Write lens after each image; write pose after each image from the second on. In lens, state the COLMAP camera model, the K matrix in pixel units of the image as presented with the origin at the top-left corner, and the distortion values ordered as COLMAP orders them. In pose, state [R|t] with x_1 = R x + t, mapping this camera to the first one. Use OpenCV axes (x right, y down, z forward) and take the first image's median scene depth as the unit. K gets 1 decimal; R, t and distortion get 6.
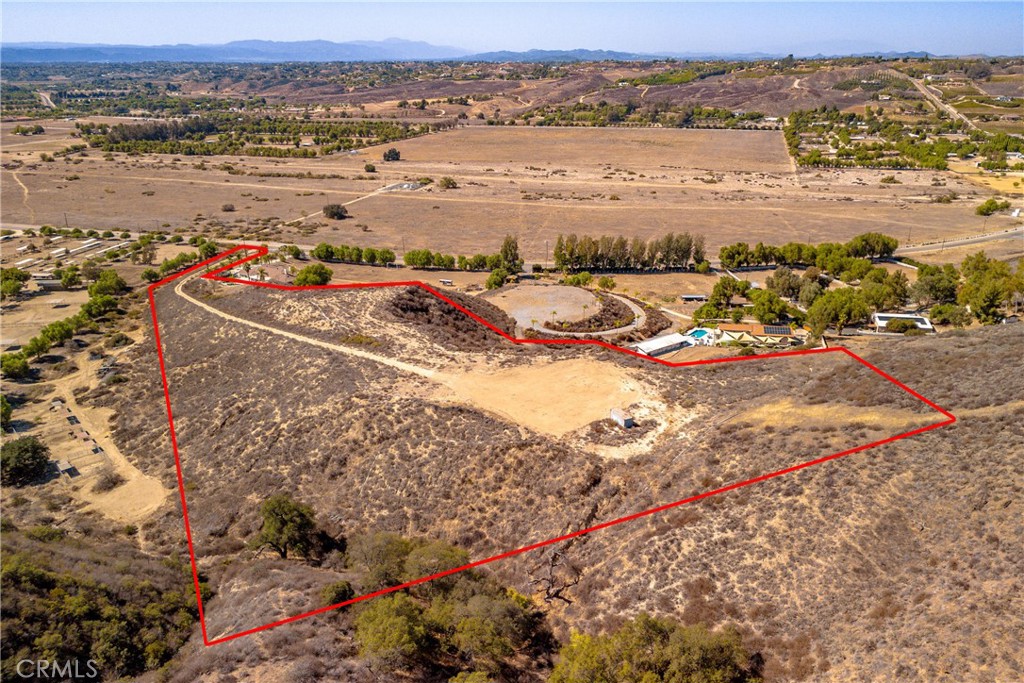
lens RADIAL K [[747.4, 0, 512.0], [0, 747.4, 341.5], [0, 0, 1]] dist [0.090025, -0.105171]
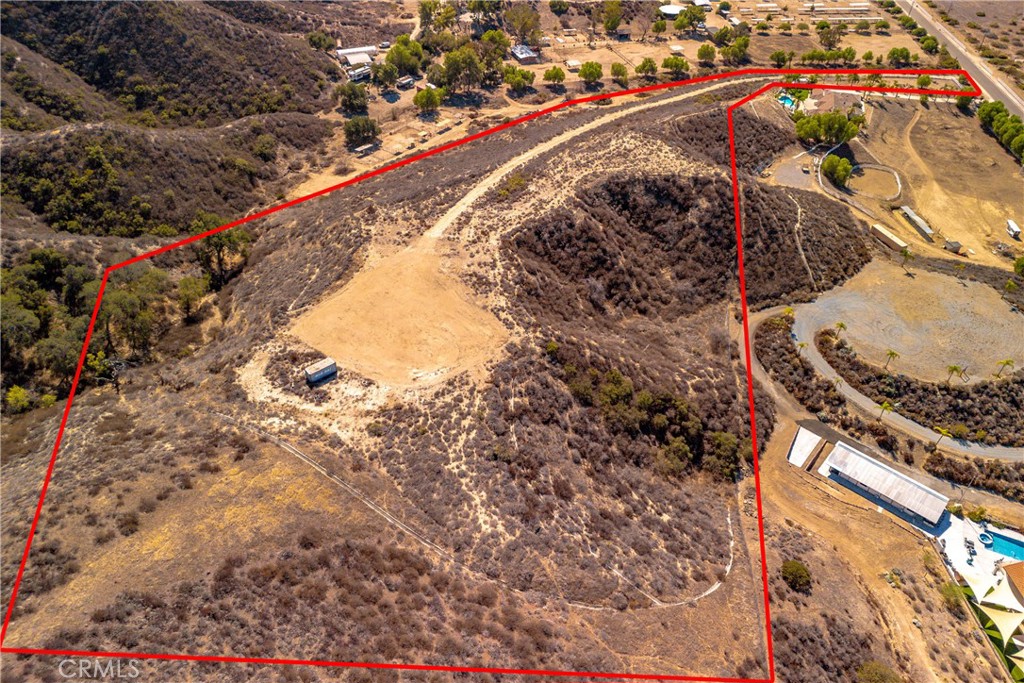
lens RADIAL K [[747.4, 0, 512.0], [0, 747.4, 341.5], [0, 0, 1]] dist [0.090025, -0.105171]
pose [[0.209538, 0.633546, -0.744791, 0.721445], [-0.351238, 0.759630, 0.547352, -0.419802], [0.912538, 0.146908, 0.381697, 0.760399]]
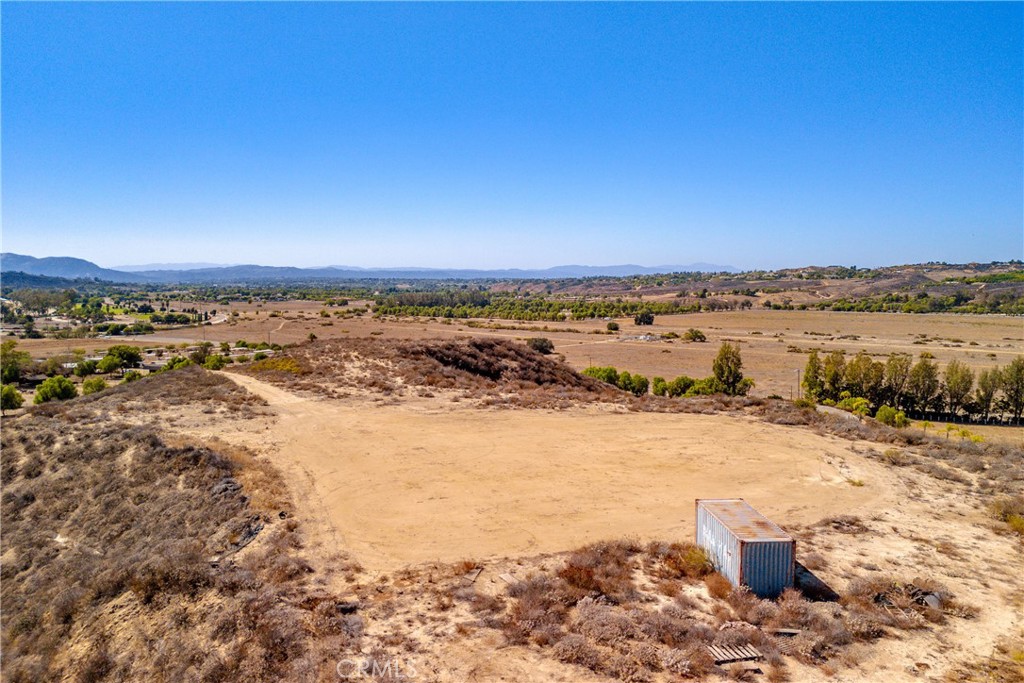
lens RADIAL K [[747.4, 0, 512.0], [0, 747.4, 341.5], [0, 0, 1]] dist [0.090025, -0.105171]
pose [[0.925073, 0.035977, -0.378082, 0.143559], [-0.138994, 0.958510, -0.248876, 0.095636], [0.353442, 0.282779, 0.891692, 0.694176]]
